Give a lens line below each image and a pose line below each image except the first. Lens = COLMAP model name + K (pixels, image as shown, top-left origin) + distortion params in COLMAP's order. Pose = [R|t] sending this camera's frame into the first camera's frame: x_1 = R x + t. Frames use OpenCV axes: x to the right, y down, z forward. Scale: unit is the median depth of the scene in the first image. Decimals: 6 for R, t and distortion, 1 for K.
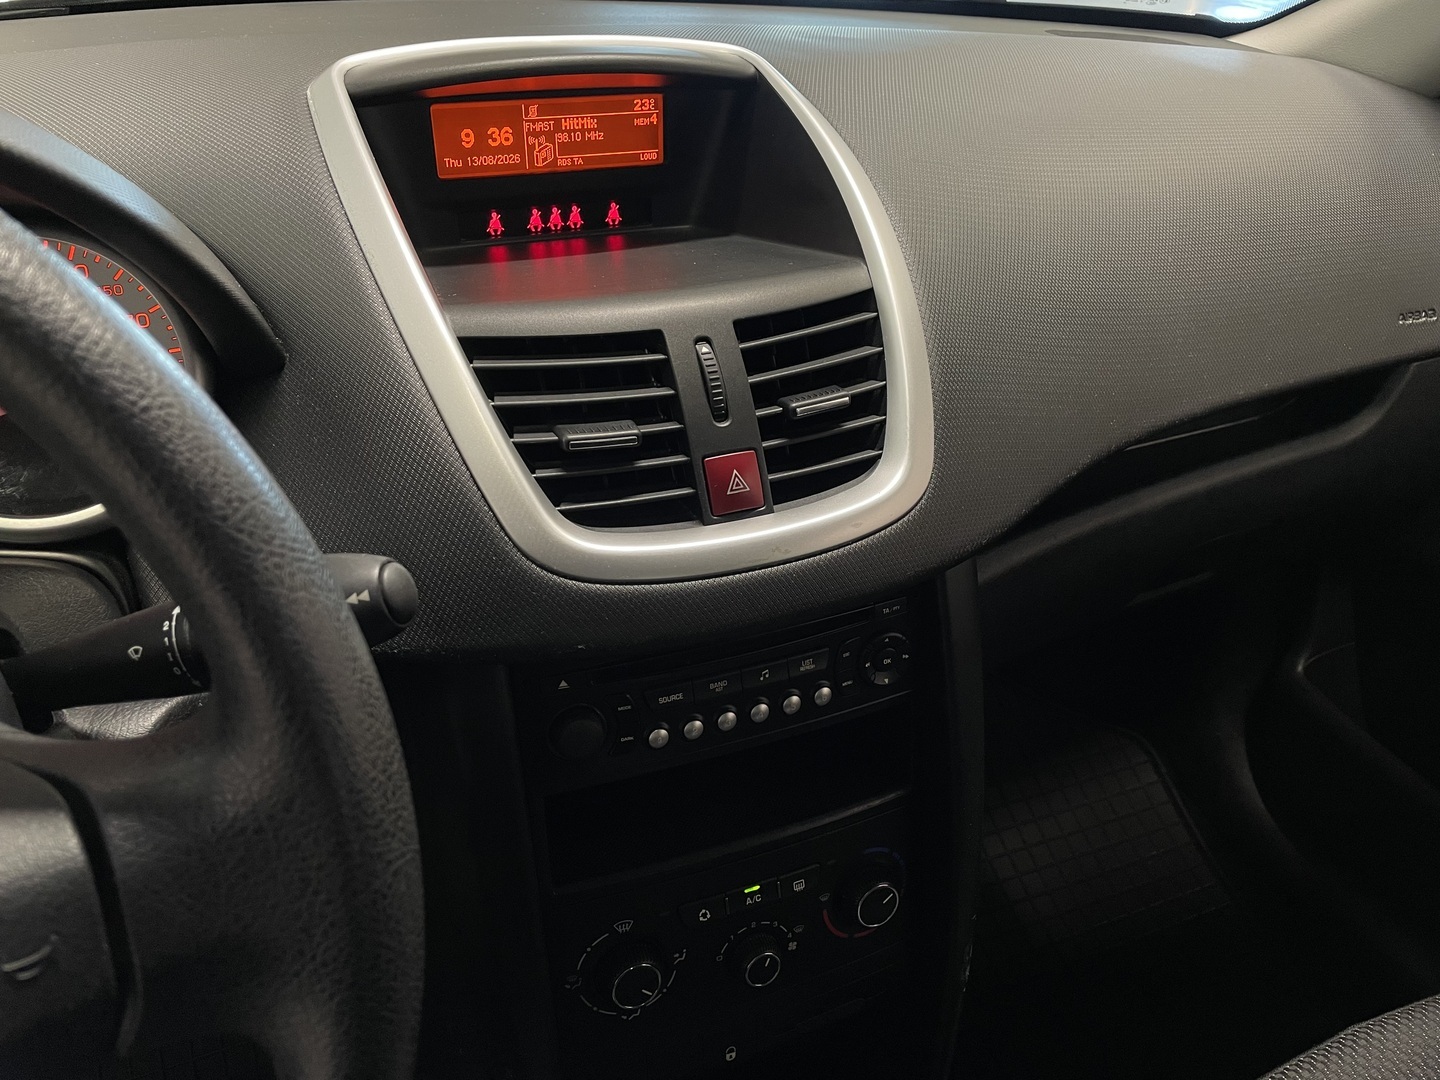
lens RADIAL K [[1137.3, 0, 730.1], [0, 1137.3, 536.5], [0, 0, 1]] dist [0.083180, -0.115654]
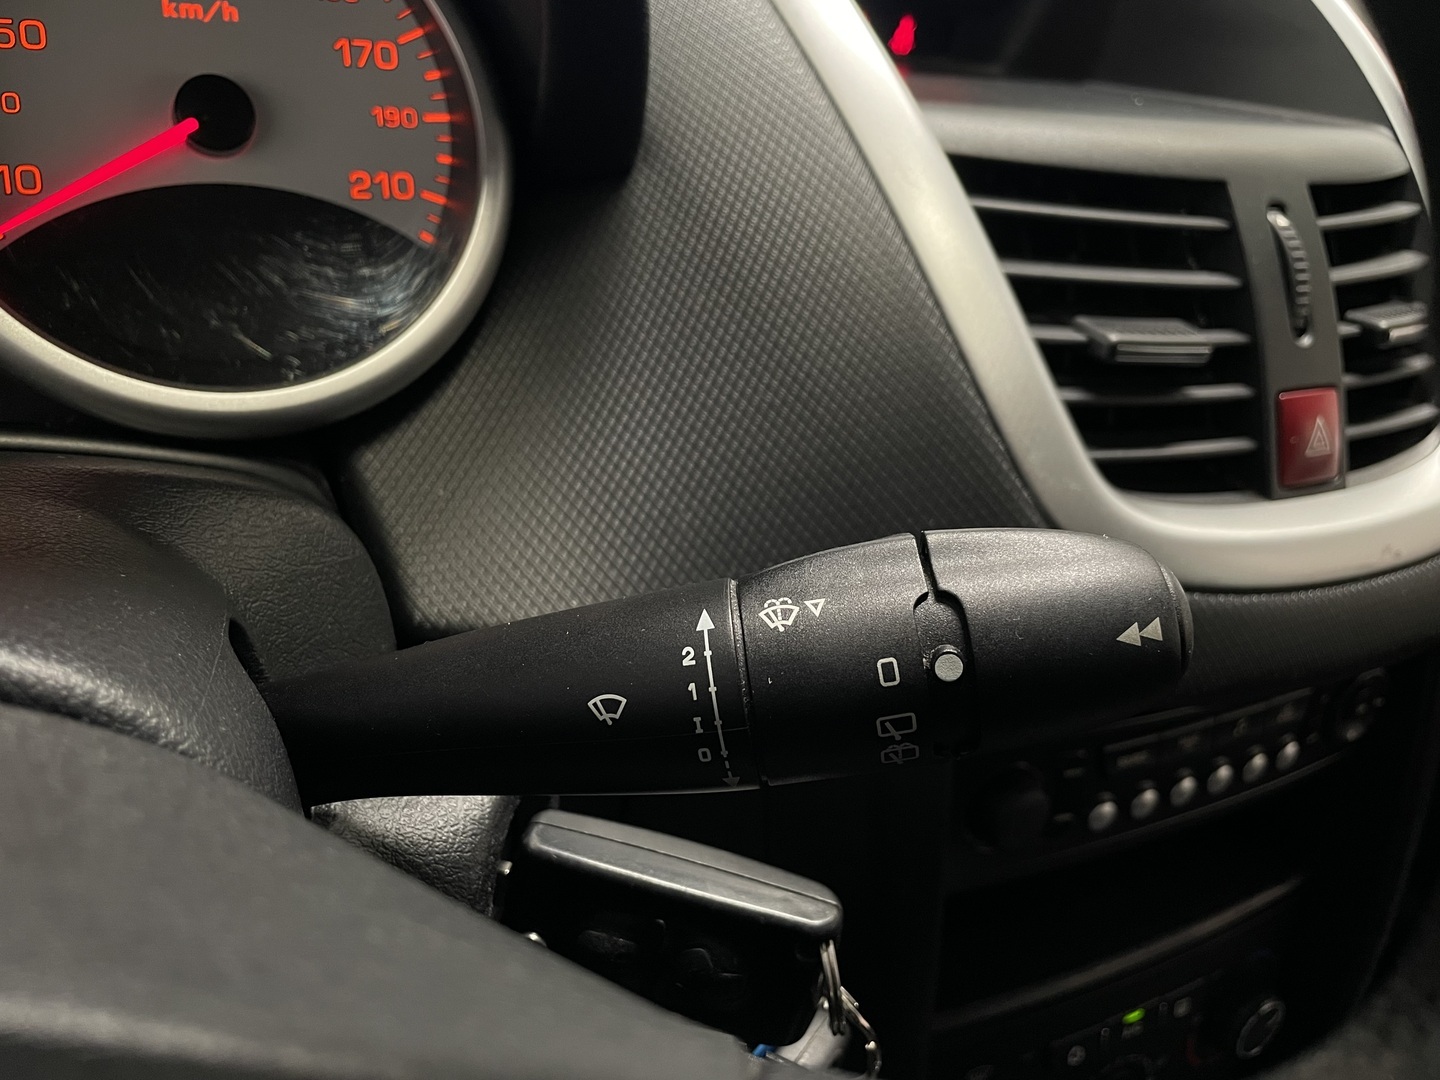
lens RADIAL K [[1137.3, 0, 729.7], [0, 1137.3, 537.7], [0, 0, 1]] dist [0.083180, -0.115654]
pose [[0.988251, 0.077192, 0.131914, -0.378386], [-0.083863, 0.995425, 0.045776, 0.005939], [-0.127777, -0.056301, 0.990204, 0.388947]]
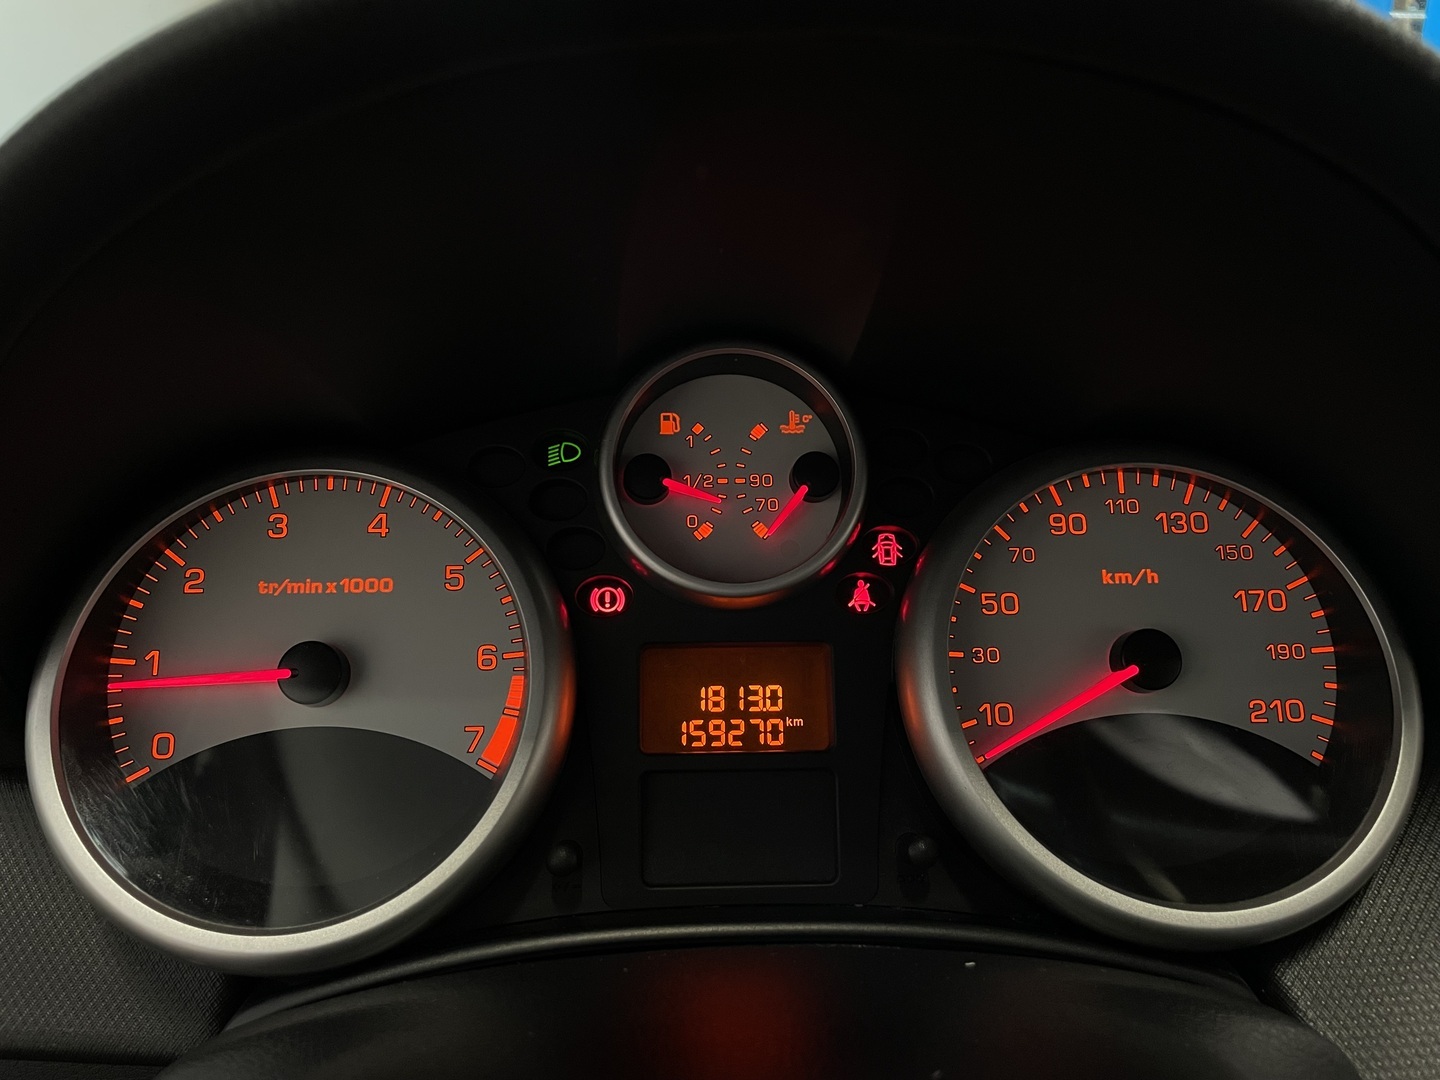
lens RADIAL K [[1137.3, 0, 726.9], [0, 1137.3, 532.2], [0, 0, 1]] dist [0.083180, -0.115654]
pose [[0.937207, 0.071074, -0.341455, -0.548515], [-0.154316, 0.962476, -0.223218, -0.029860], [0.312778, 0.261894, 0.913007, 0.285686]]
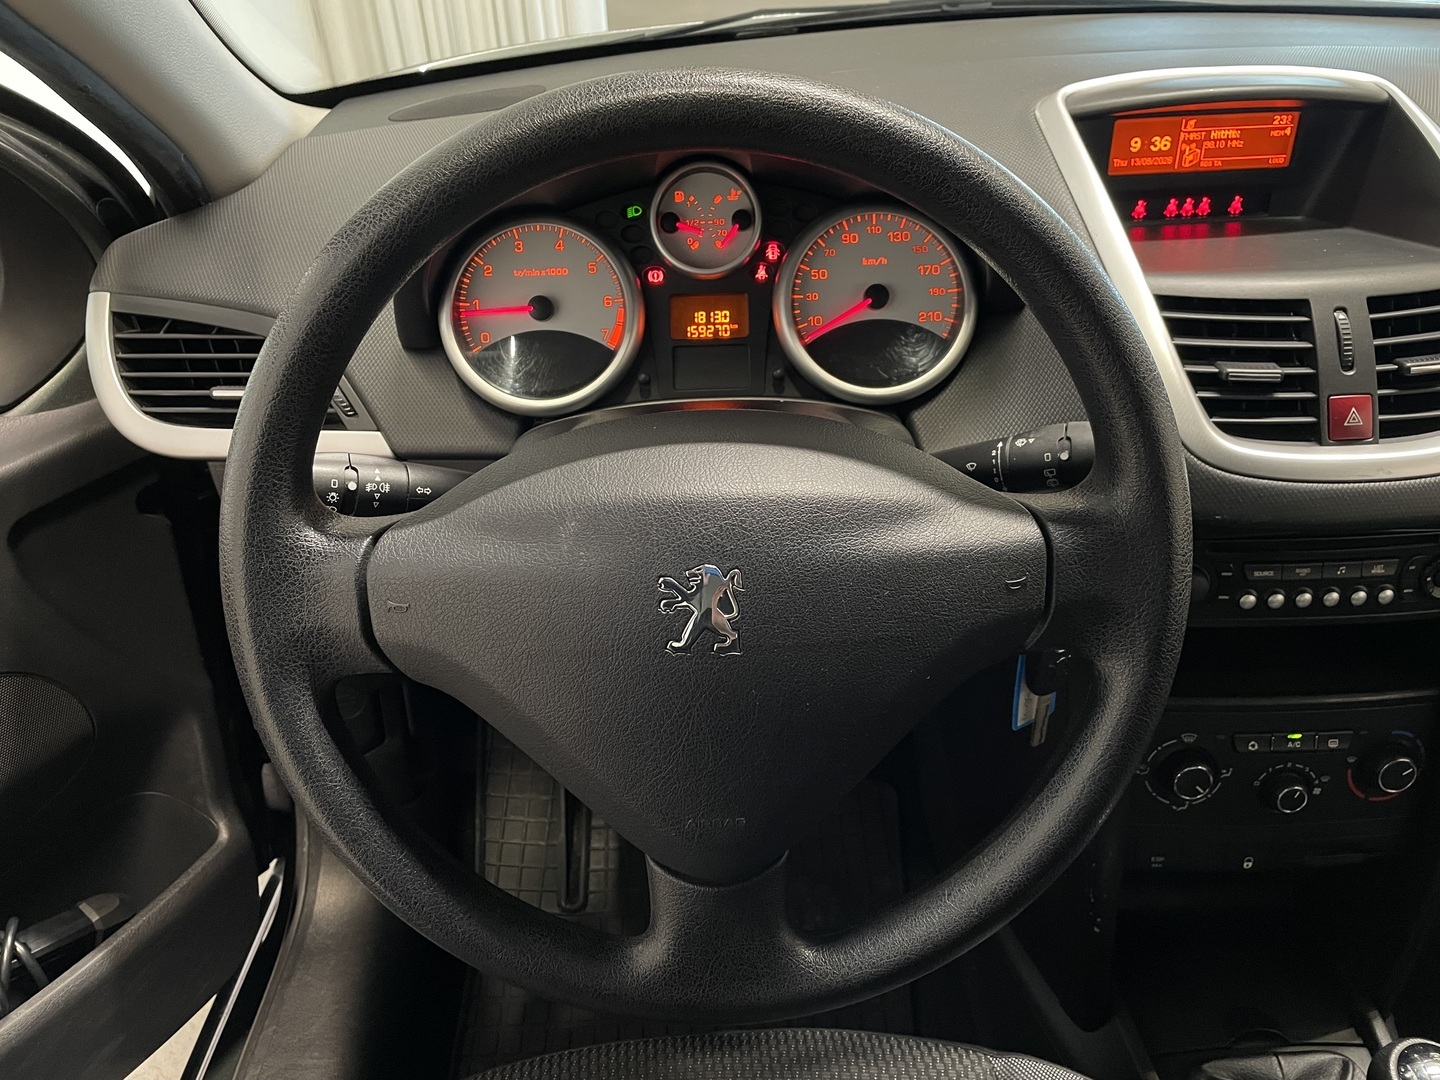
lens RADIAL K [[1137.3, 0, 713.8], [0, 1137.3, 528.0], [0, 0, 1]] dist [0.083180, -0.115654]
pose [[0.926109, 0.149010, -0.346581, -0.191447], [-0.141038, 0.988827, 0.048268, 0.115685], [0.349901, 0.004180, 0.936777, -0.507349]]
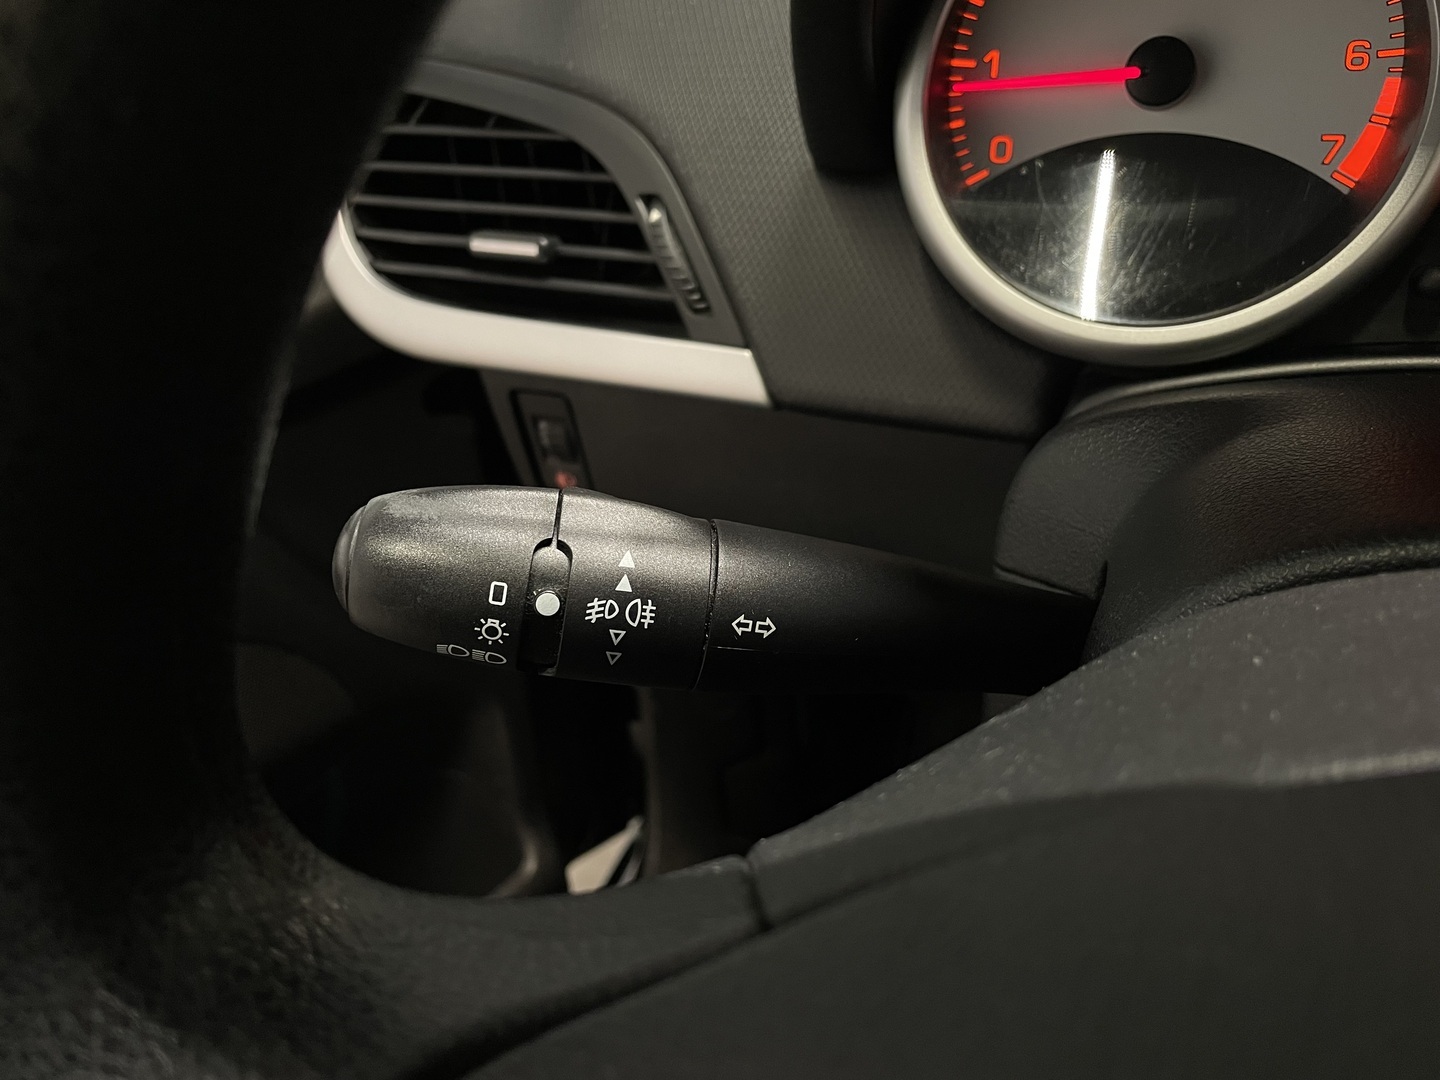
lens RADIAL K [[1137.3, 0, 717.7], [0, 1137.3, 538.1], [0, 0, 1]] dist [0.083180, -0.115654]
pose [[0.696033, 0.339127, -0.632875, -0.657493], [-0.206015, 0.938694, 0.276426, 0.041864], [0.687820, -0.062020, 0.723227, 0.206730]]
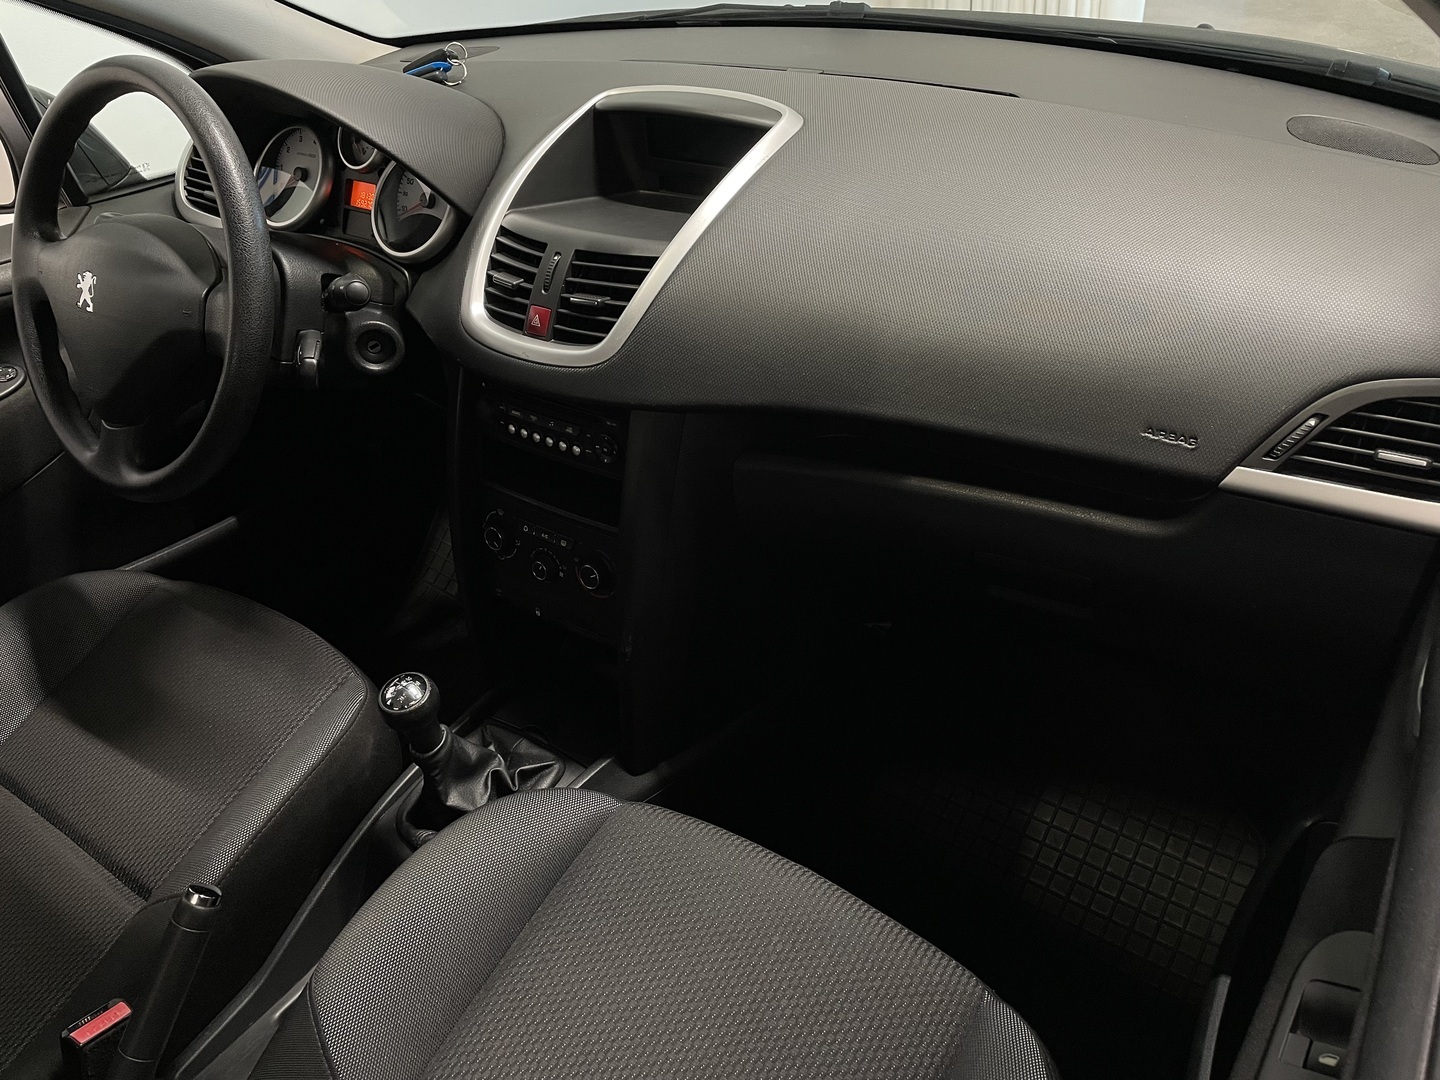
lens RADIAL K [[1137.3, 0, 726.2], [0, 1137.3, 543.9], [0, 0, 1]] dist [0.083180, -0.115654]
pose [[0.502456, 0.430218, -0.749967, 1.888469], [-0.370353, 0.890899, 0.262938, -0.354092], [0.781266, 0.145638, 0.606971, 0.036828]]
